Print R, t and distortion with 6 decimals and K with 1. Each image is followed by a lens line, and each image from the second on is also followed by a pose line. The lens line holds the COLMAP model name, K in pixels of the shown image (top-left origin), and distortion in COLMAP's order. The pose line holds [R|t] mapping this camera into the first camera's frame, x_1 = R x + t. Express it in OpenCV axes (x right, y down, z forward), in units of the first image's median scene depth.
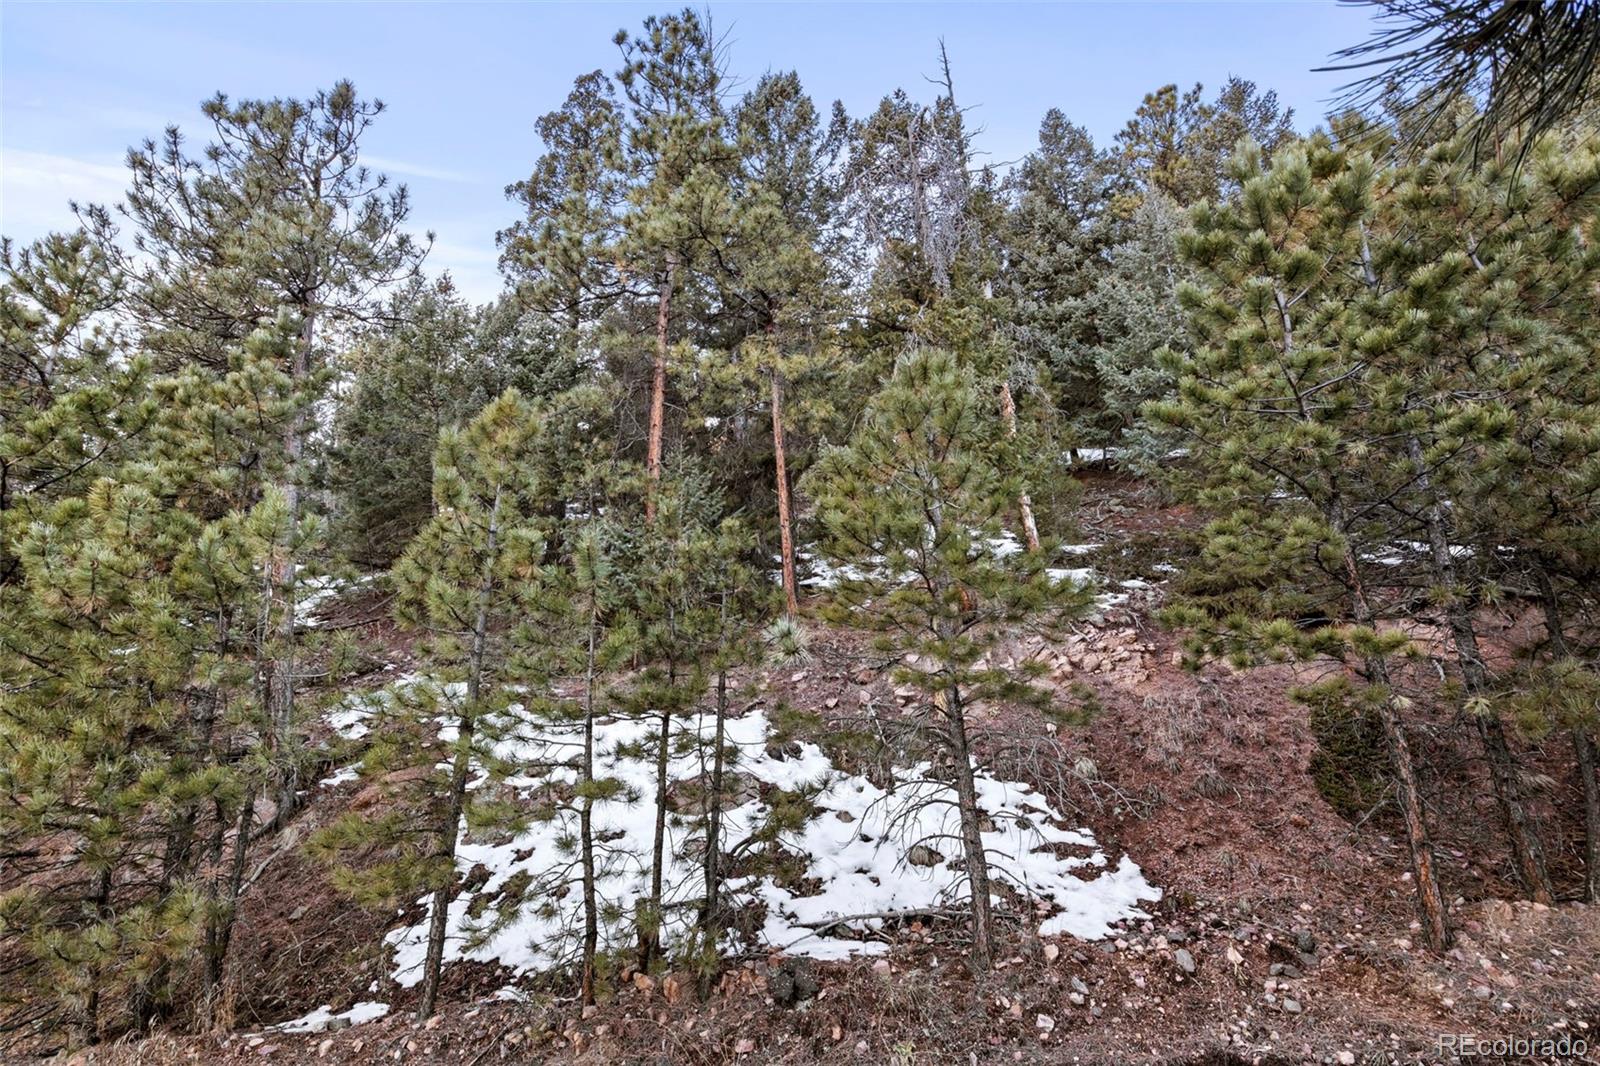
lens RADIAL K [[828.2, 0, 800.0], [0, 828.2, 533.0], [0, 0, 1]] dist [-0.003362, -0.000293]
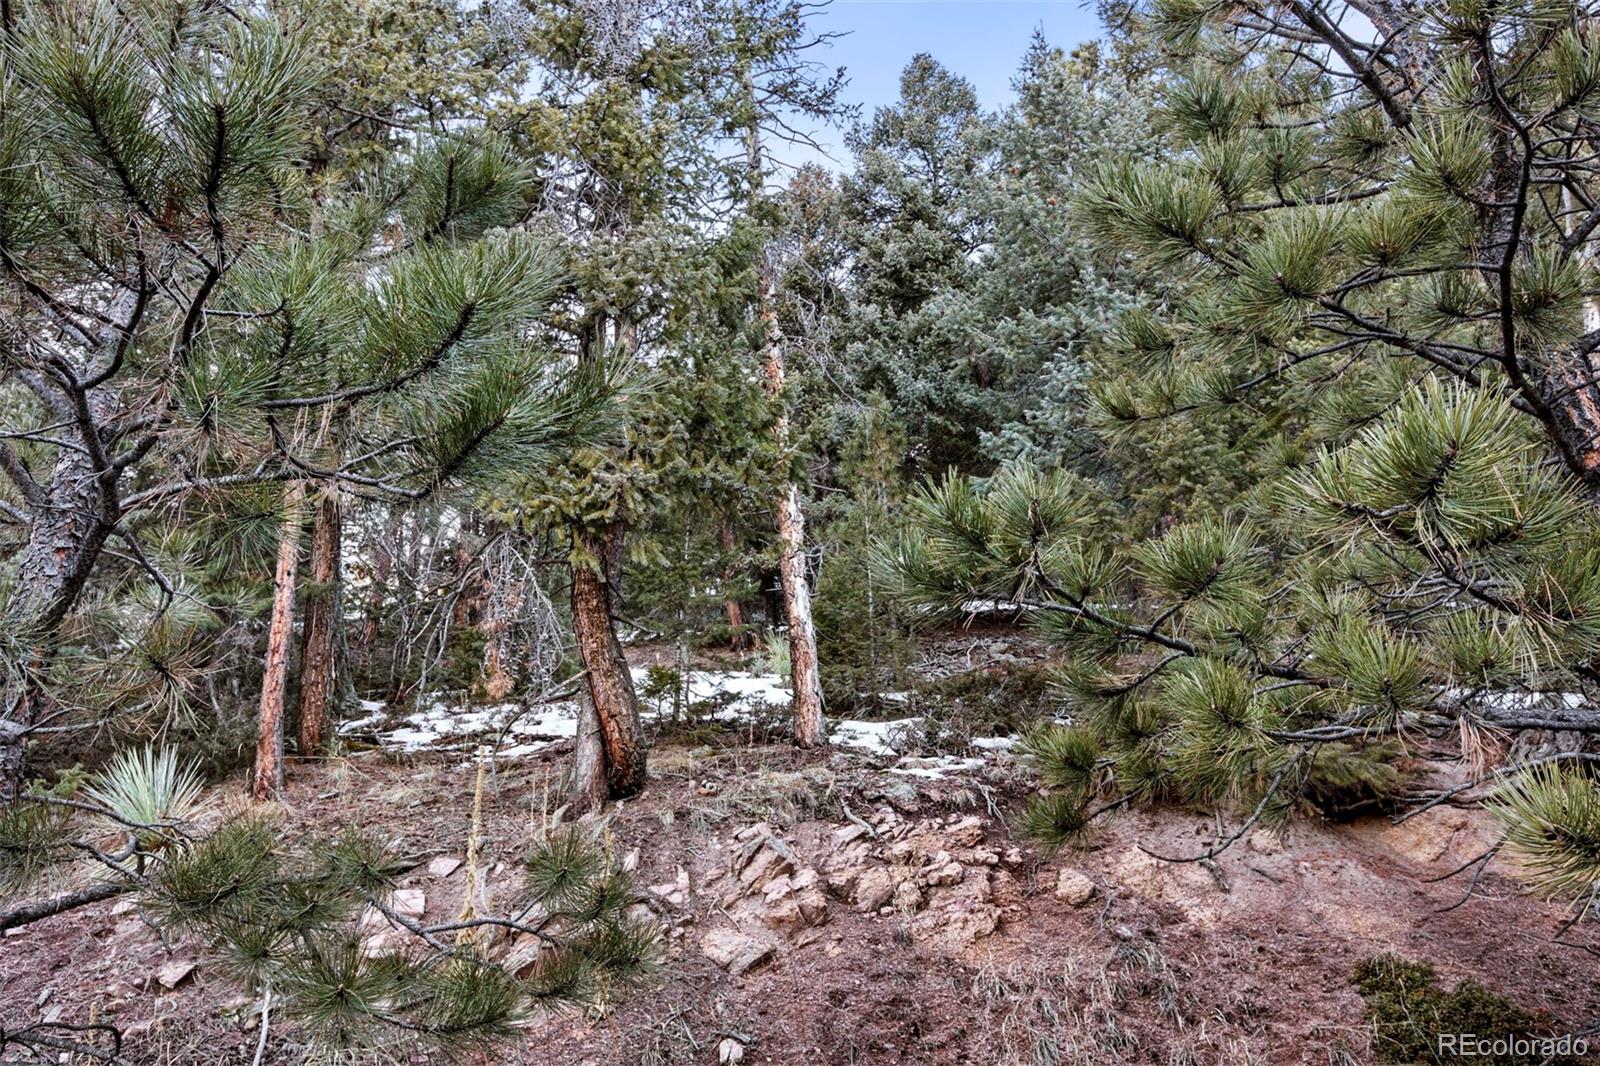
lens RADIAL K [[1190.1, 0, 800.0], [0, 1190.1, 533.0], [0, 0, 1]] dist [-0.026300, -0.002930]
pose [[0.984236, 0.073887, 0.160687, 0.203354], [-0.043945, 0.982228, -0.182473, 0.090536], [-0.171314, 0.172535, 0.969991, 0.389504]]
